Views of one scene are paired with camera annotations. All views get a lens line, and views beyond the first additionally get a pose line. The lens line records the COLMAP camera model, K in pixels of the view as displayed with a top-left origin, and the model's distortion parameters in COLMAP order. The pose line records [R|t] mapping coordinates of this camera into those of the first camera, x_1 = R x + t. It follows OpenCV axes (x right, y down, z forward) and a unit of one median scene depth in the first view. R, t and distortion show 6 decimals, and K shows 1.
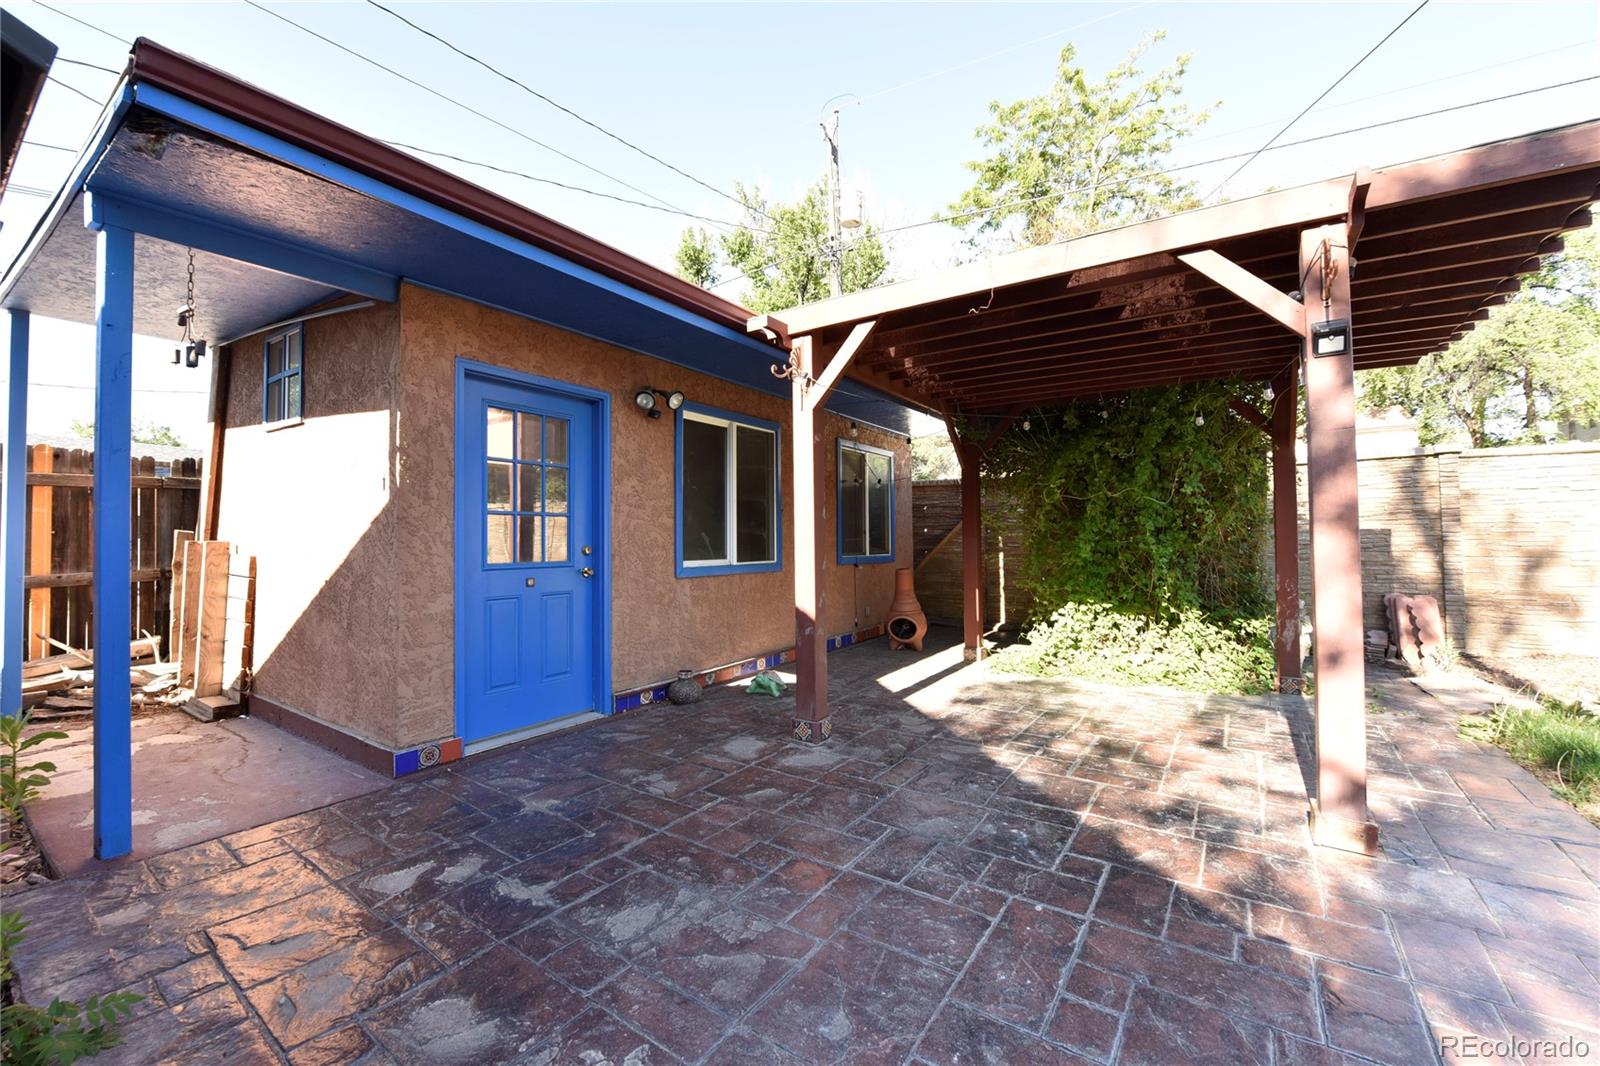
lens RADIAL K [[631.3, 0, 791.9], [0, 631.3, 535.7], [0, 0, 1]] dist [-0.025530, -0.000197]
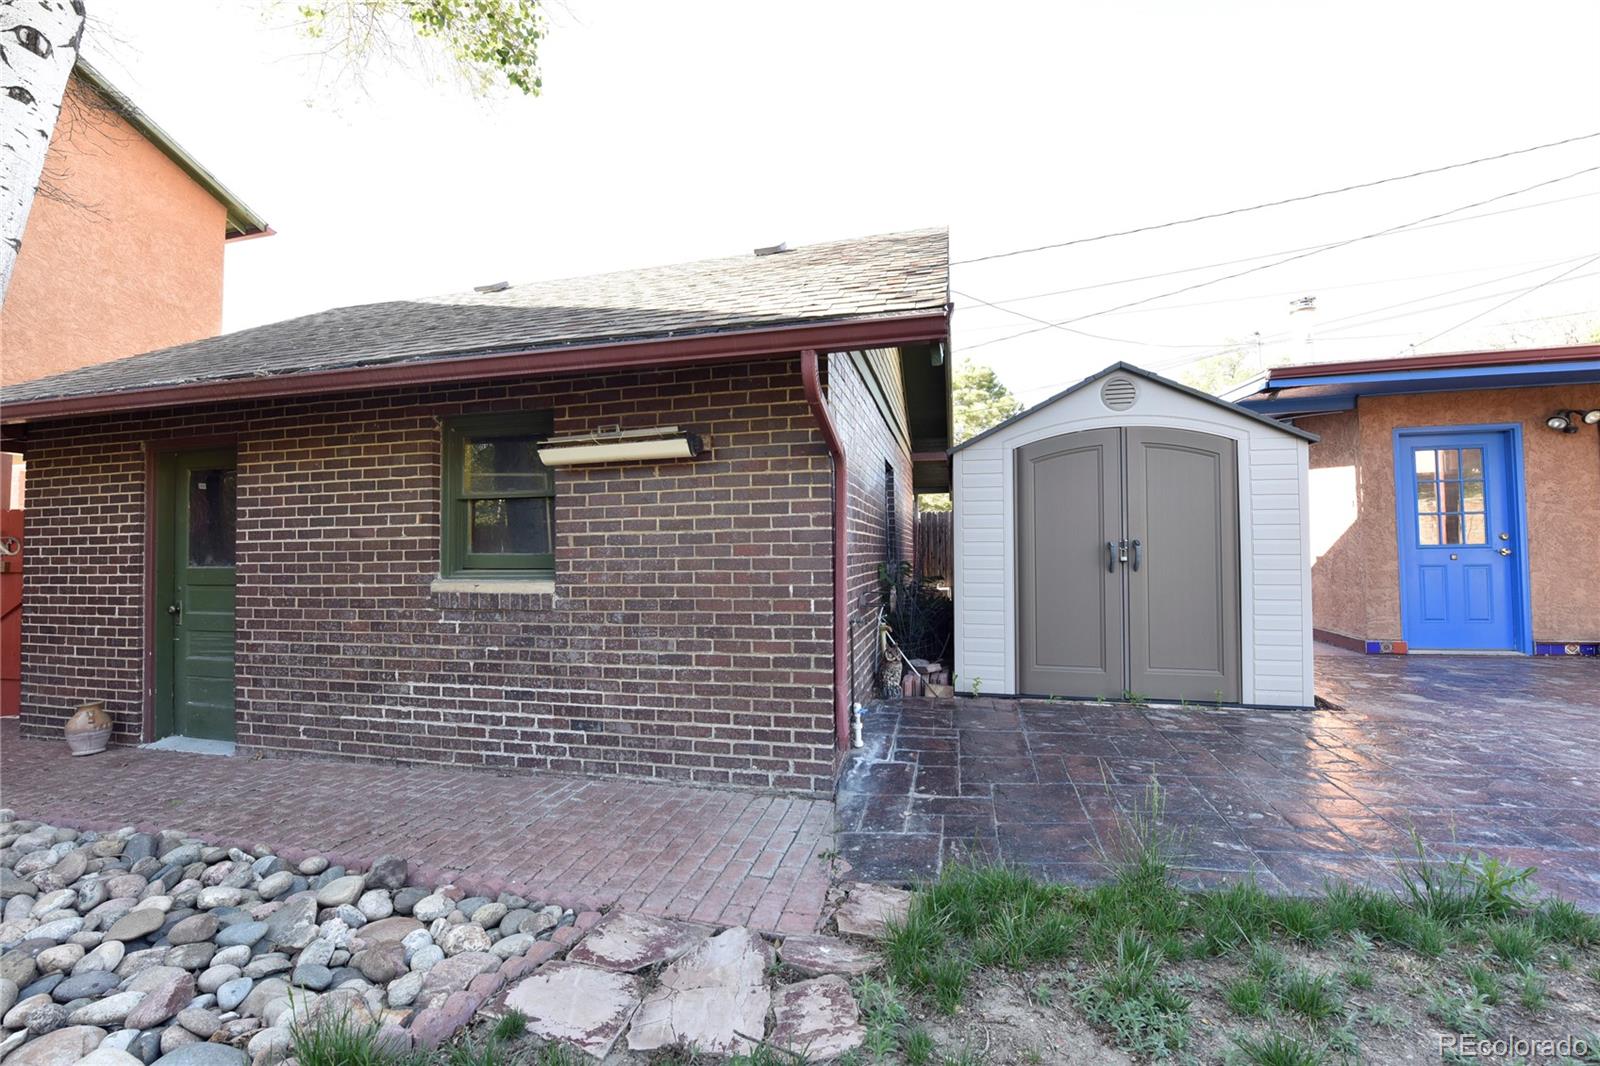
lens RADIAL K [[631.3, 0, 799.2], [0, 631.3, 531.9], [0, 0, 1]] dist [-0.025530, -0.000197]
pose [[0.336527, -0.036374, -0.940971, 0.499007], [0.014900, 0.999334, -0.033301, 0.040030], [0.941556, -0.002814, 0.336845, -1.107463]]
